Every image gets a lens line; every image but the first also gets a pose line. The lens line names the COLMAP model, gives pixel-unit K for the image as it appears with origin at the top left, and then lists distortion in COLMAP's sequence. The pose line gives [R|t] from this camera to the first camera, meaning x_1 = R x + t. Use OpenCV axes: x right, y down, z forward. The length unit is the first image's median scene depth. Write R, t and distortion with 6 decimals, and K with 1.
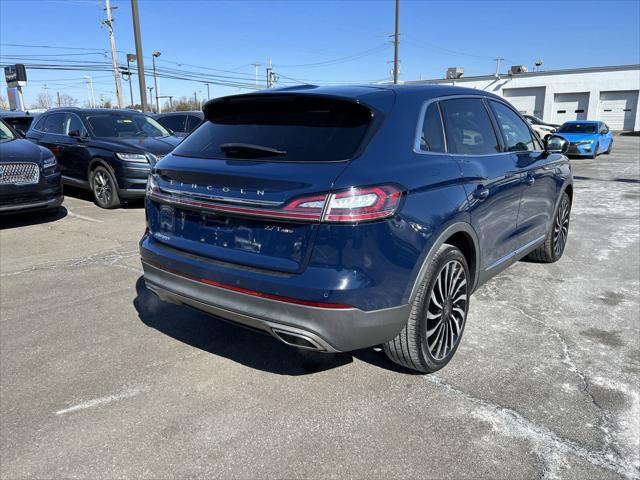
lens RADIAL K [[478.7, 0, 313.7], [0, 478.7, 243.1], [0, 0, 1]] dist [0.049870, -0.048470]
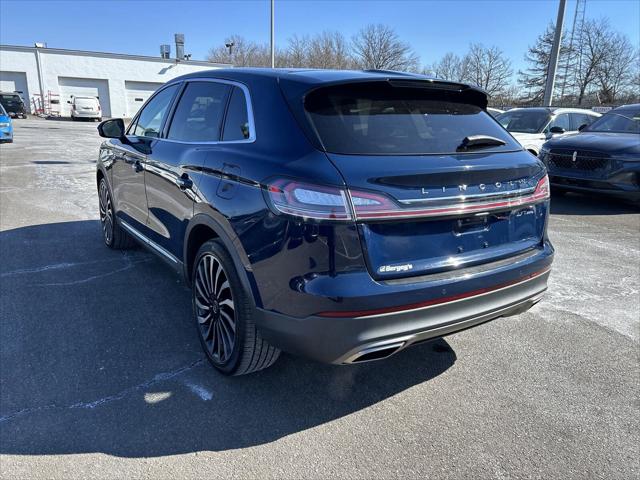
lens RADIAL K [[478.7, 0, 316.5], [0, 478.7, 240.5], [0, 0, 1]] dist [0.049870, -0.048470]
pose [[0.311769, -0.224106, 0.923351, -0.119696], [0.194438, 0.966269, 0.168870, -0.023643], [-0.930050, 0.126886, 0.344828, 0.102904]]
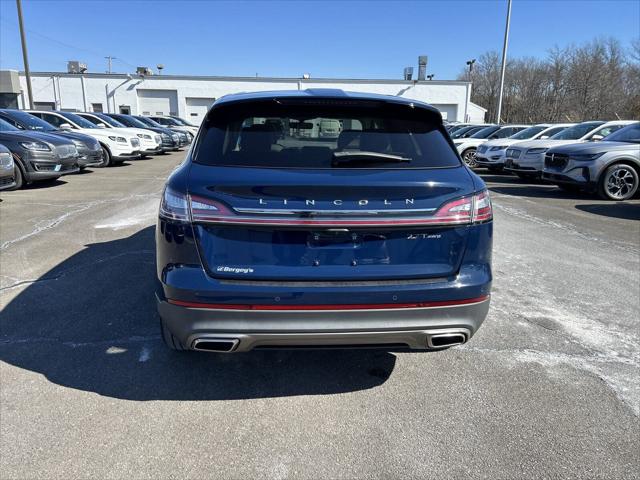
lens RADIAL K [[478.7, 0, 313.3], [0, 478.7, 244.8], [0, 0, 1]] dist [0.049870, -0.048470]
pose [[0.733483, -0.141204, 0.664879, -0.087438], [0.138244, 0.988729, 0.057473, -0.009672], [-0.665501, 0.049760, 0.744736, 0.039505]]
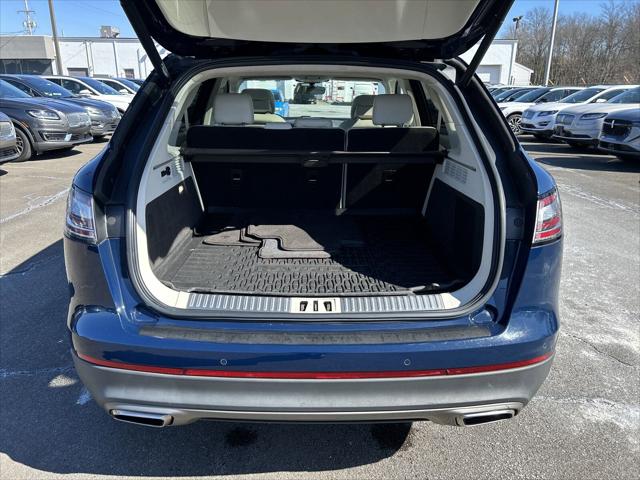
lens RADIAL K [[478.7, 0, 314.0], [0, 478.7, 237.0], [0, 0, 1]] dist [0.049870, -0.048470]
pose [[0.779328, -0.166897, 0.603981, -0.057815], [0.132618, 0.985974, 0.101334, -0.015000], [-0.612422, 0.001126, 0.790530, 0.058616]]
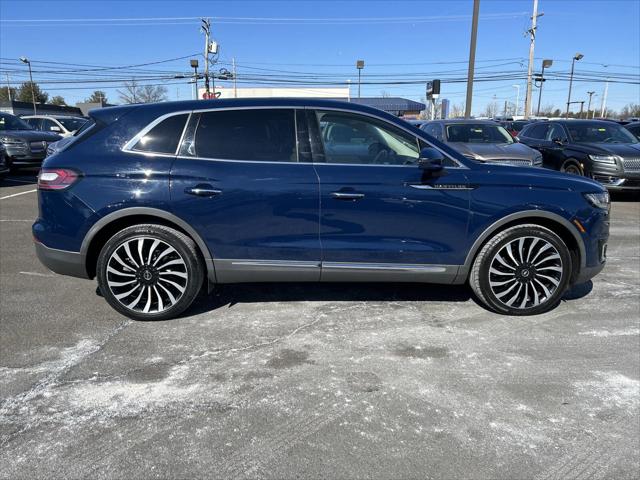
lens RADIAL K [[478.7, 0, 313.4], [0, 478.7, 239.7], [0, 0, 1]] dist [0.049870, -0.048470]
pose [[0.665414, 0.174709, -0.725742, 0.170709], [-0.189587, 0.979900, 0.062065, -0.013609], [0.721998, 0.096293, 0.685162, 0.050084]]
